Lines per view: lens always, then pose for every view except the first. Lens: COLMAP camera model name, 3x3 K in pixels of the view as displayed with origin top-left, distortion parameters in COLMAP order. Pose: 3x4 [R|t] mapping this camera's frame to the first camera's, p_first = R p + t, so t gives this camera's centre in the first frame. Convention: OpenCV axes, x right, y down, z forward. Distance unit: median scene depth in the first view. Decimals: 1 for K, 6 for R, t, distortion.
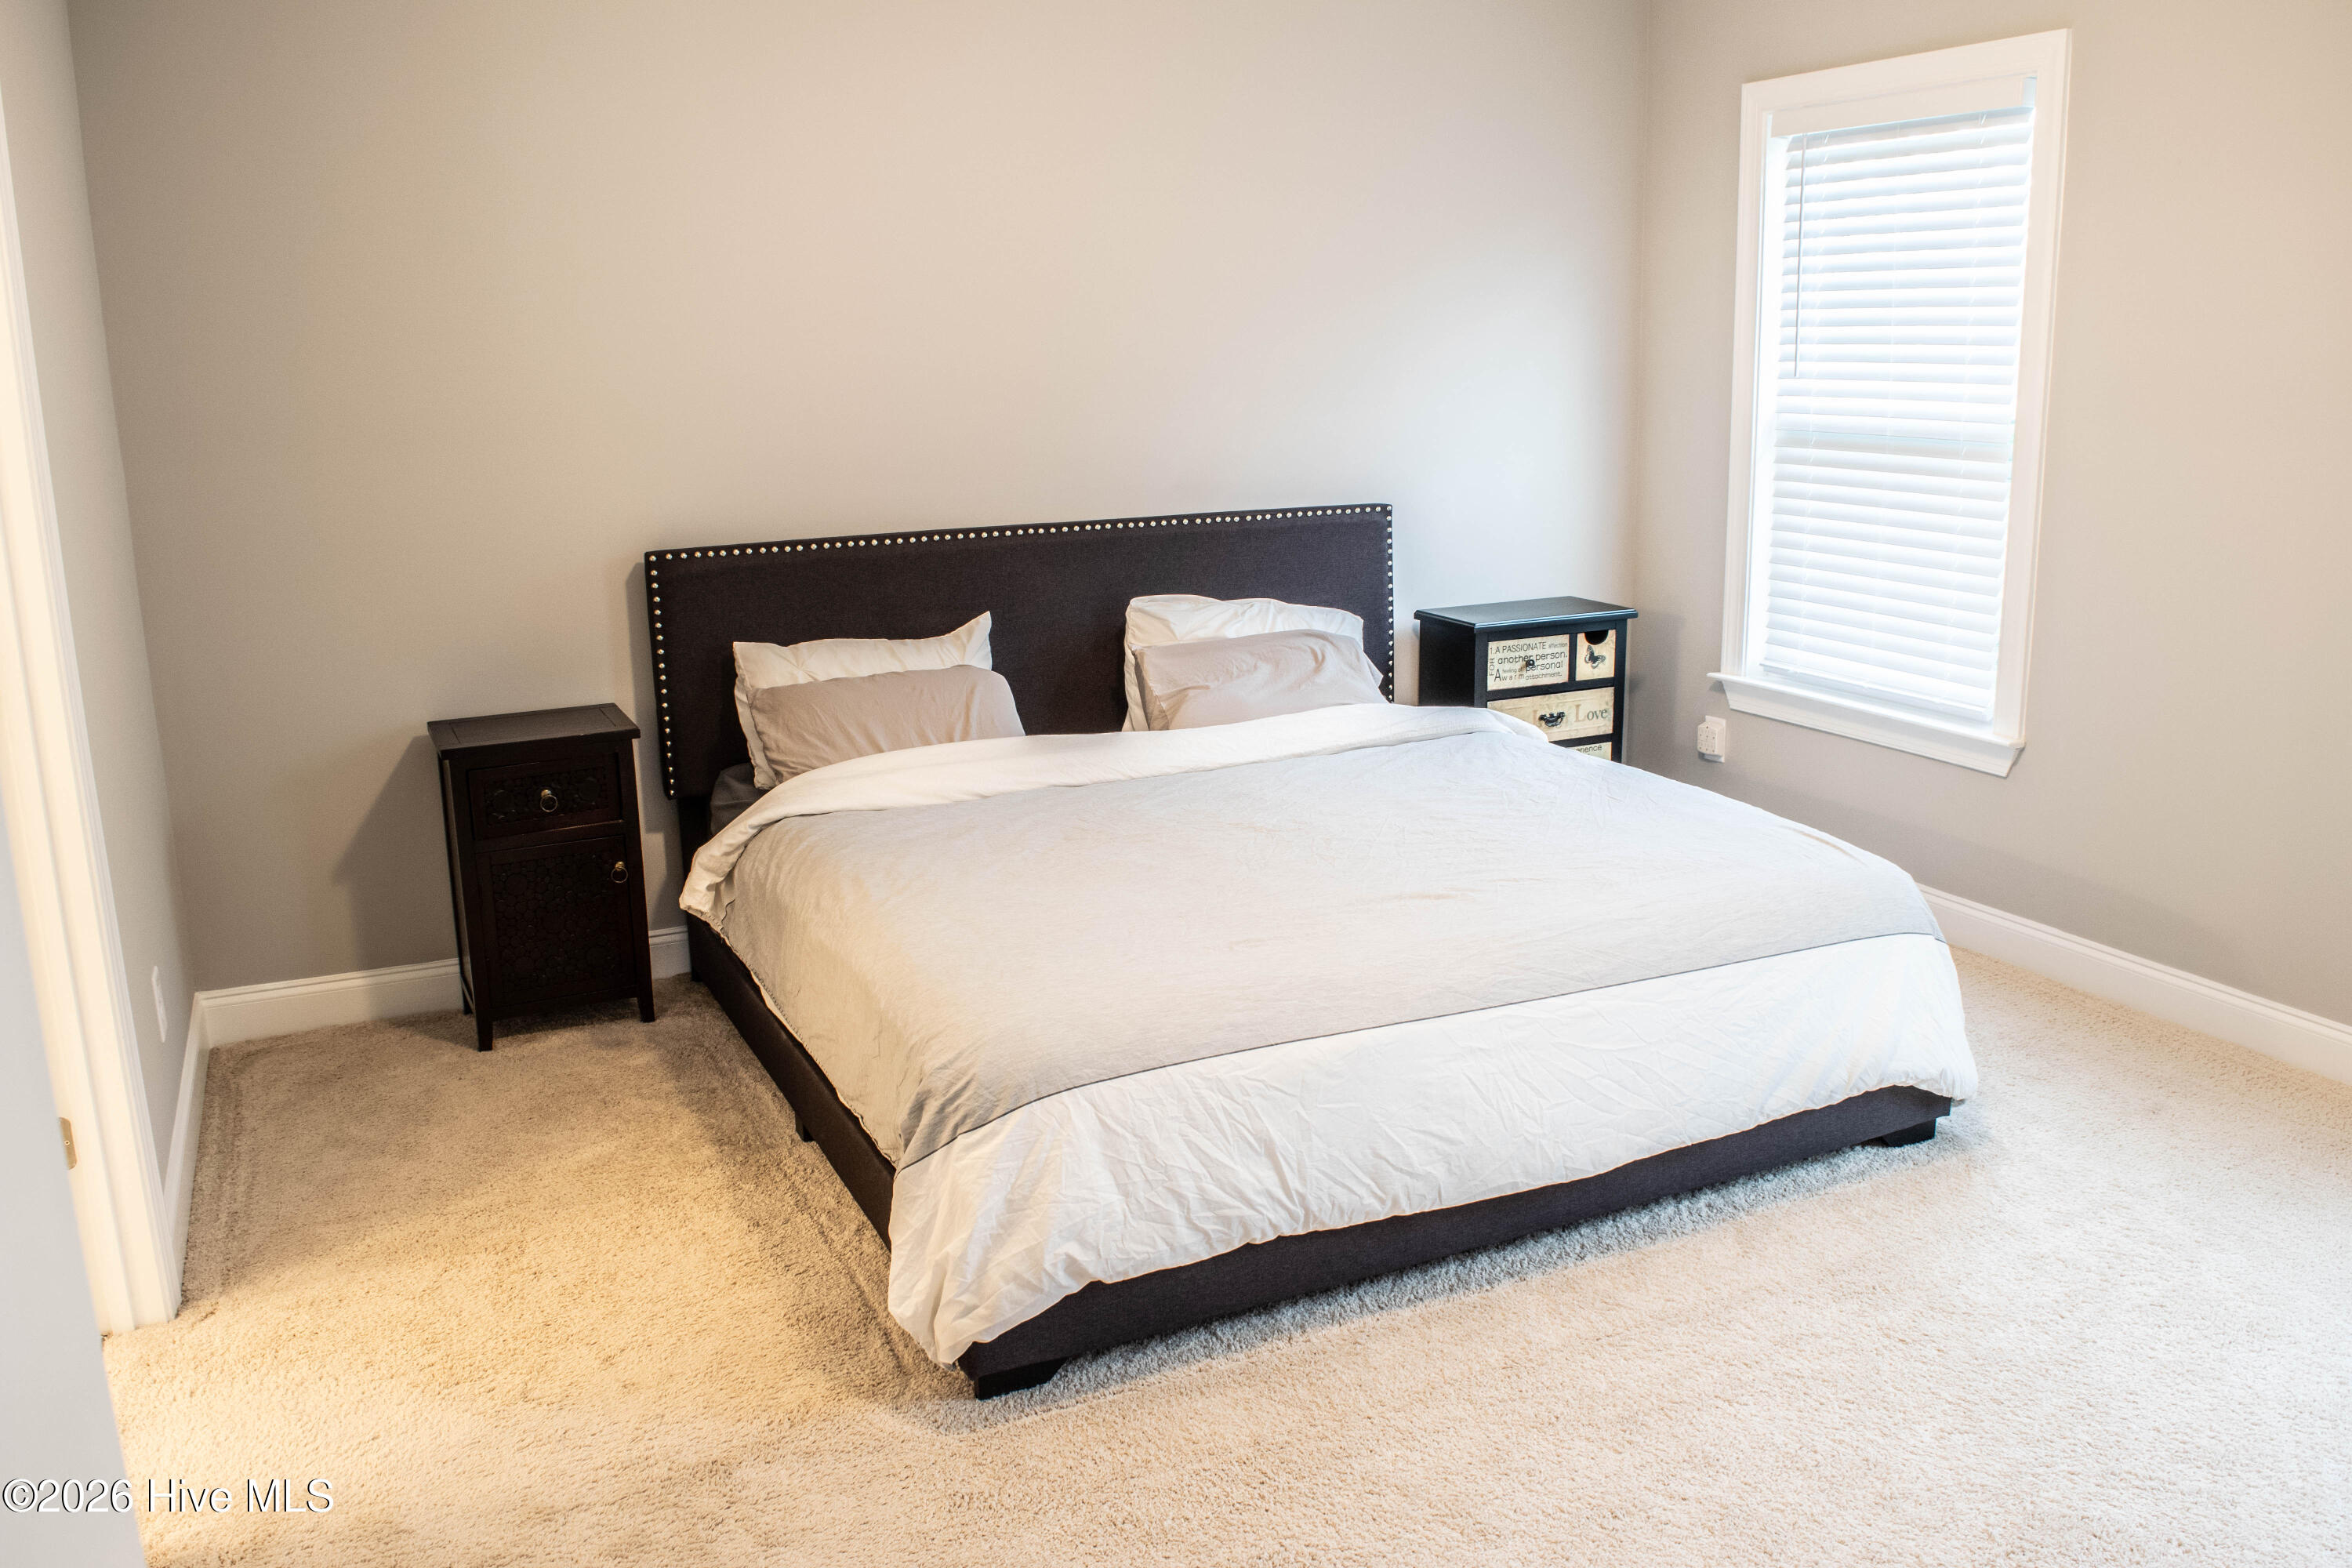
lens RADIAL K [[1845.9, 0, 1169.2], [0, 1845.9, 779.6], [0, 0, 1]] dist [-0.091091, 0.018888]
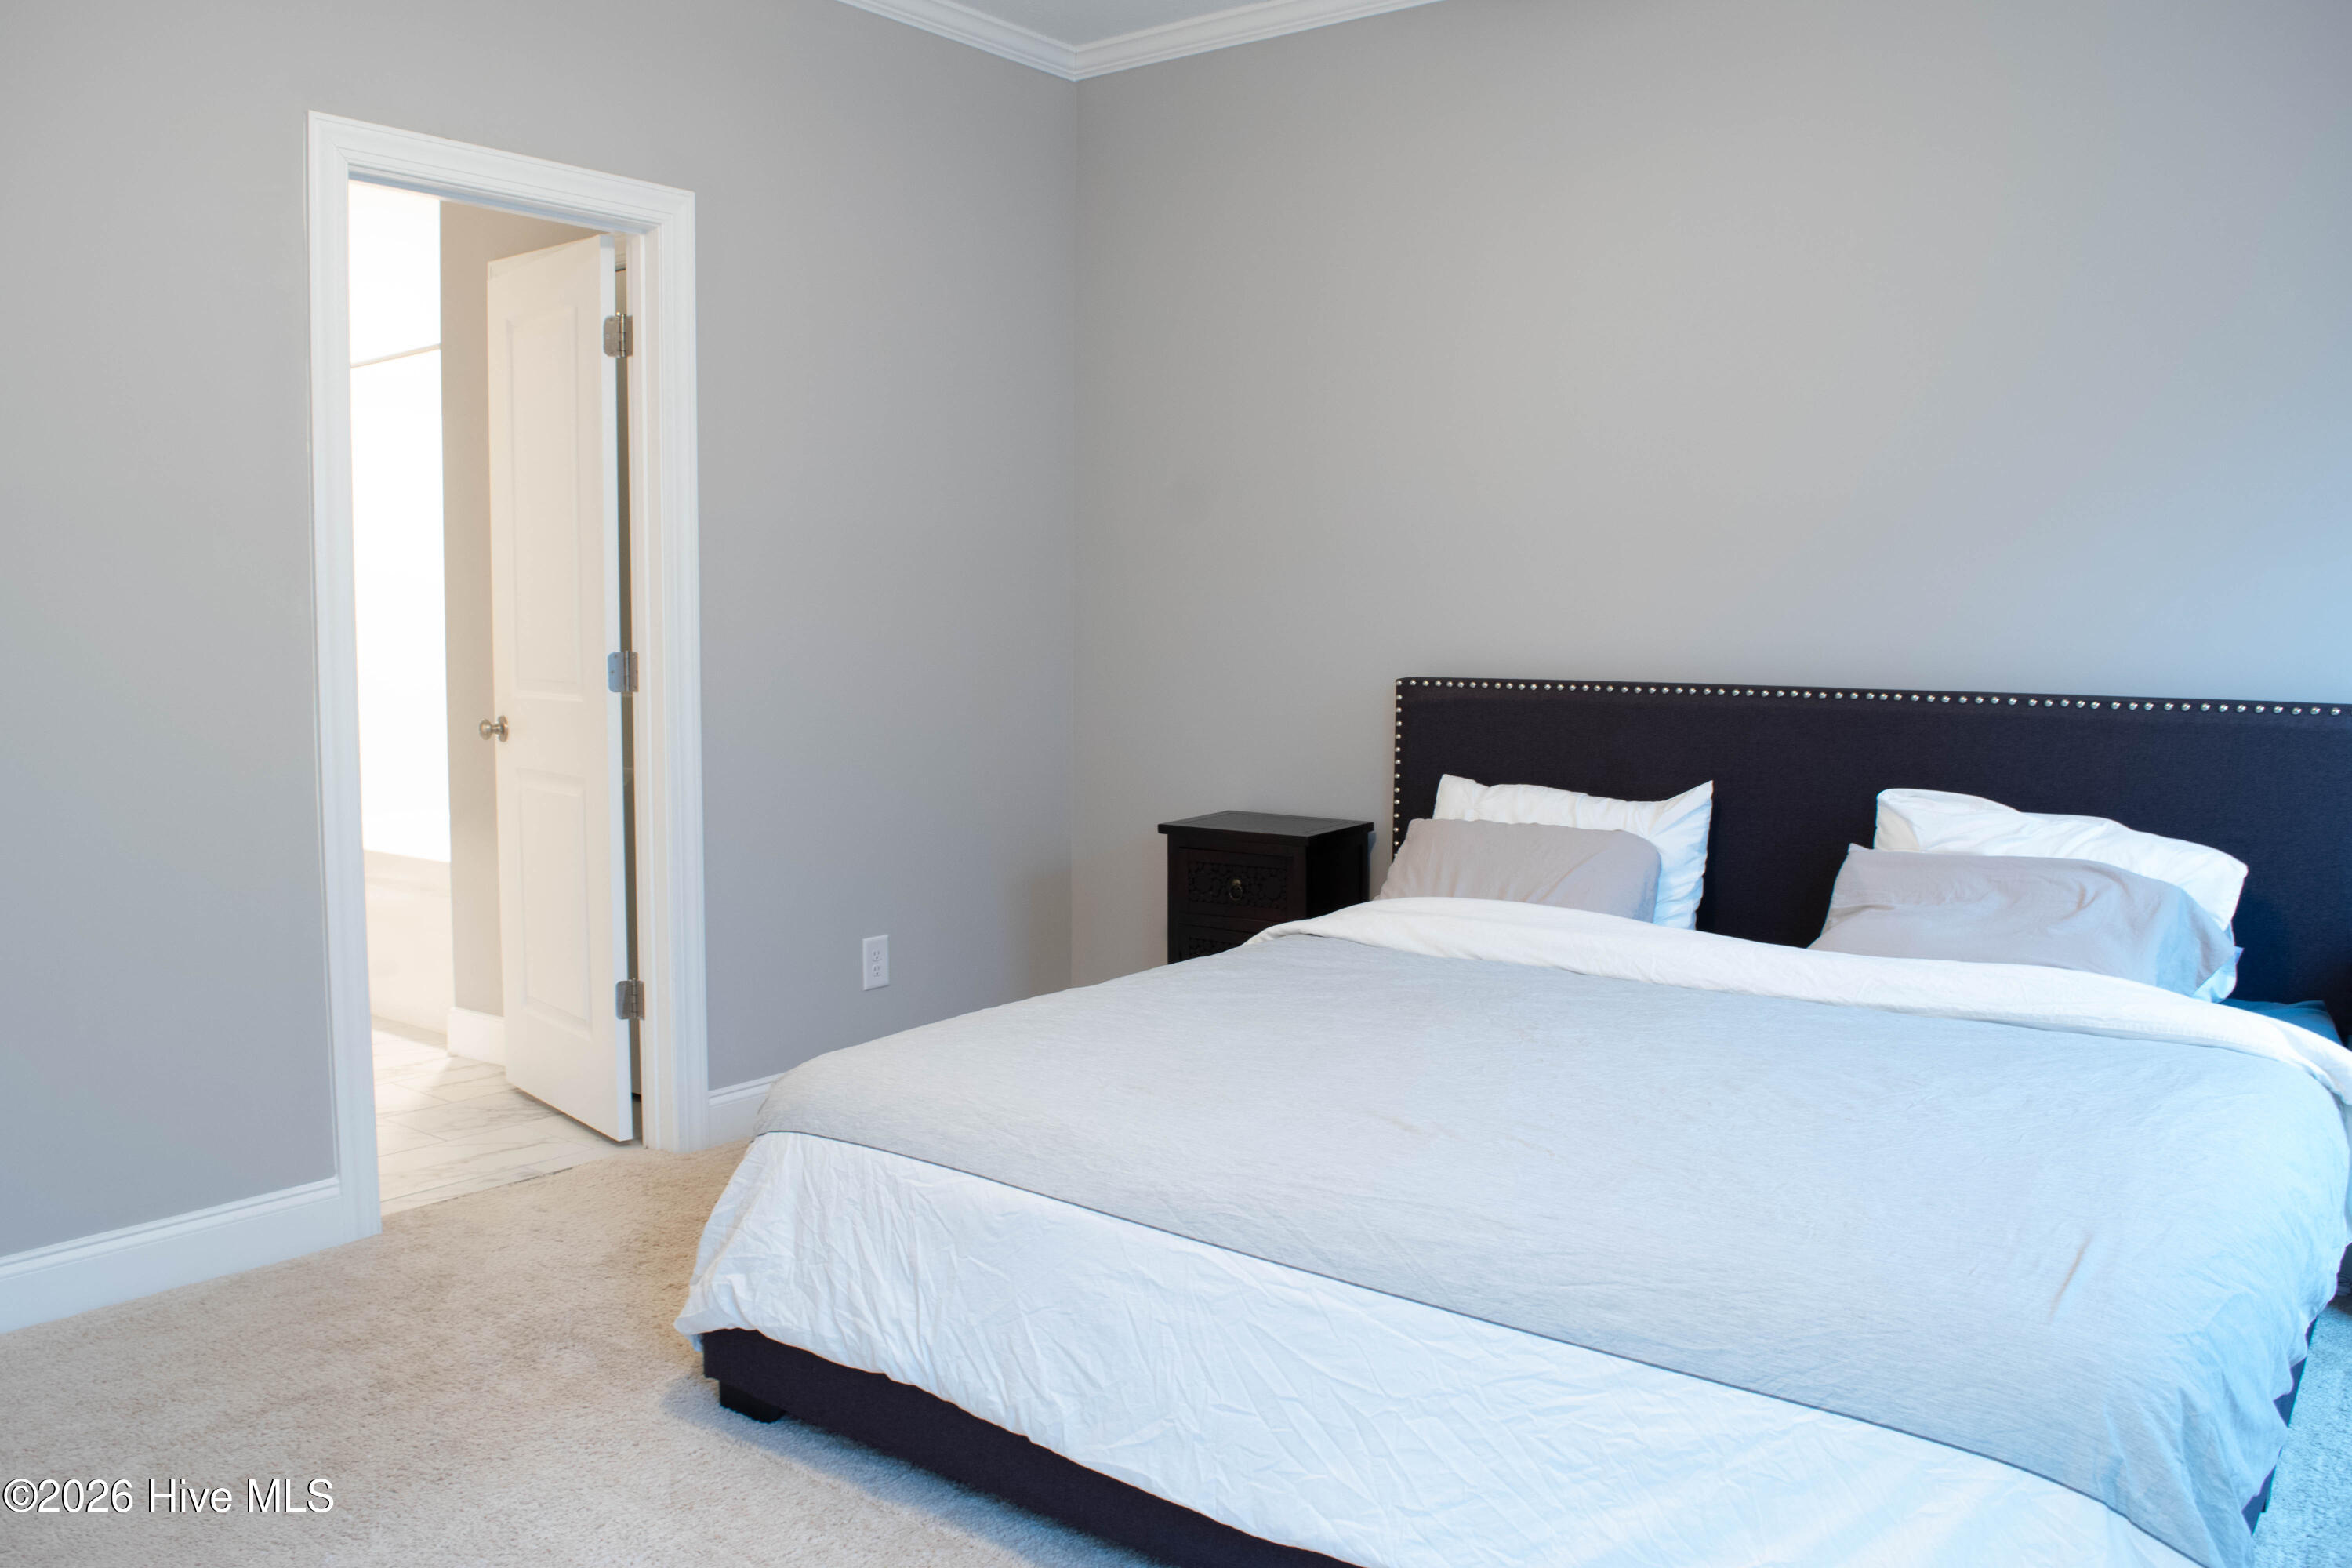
lens RADIAL K [[1845.9, 0, 1197.3], [0, 1845.9, 767.8], [0, 0, 1]] dist [-0.091091, 0.018888]
pose [[0.464496, 0.091699, -0.880815, 0.572885], [-0.219878, 0.975421, -0.014404, -0.036168], [0.857844, 0.200362, 0.473242, 0.432847]]
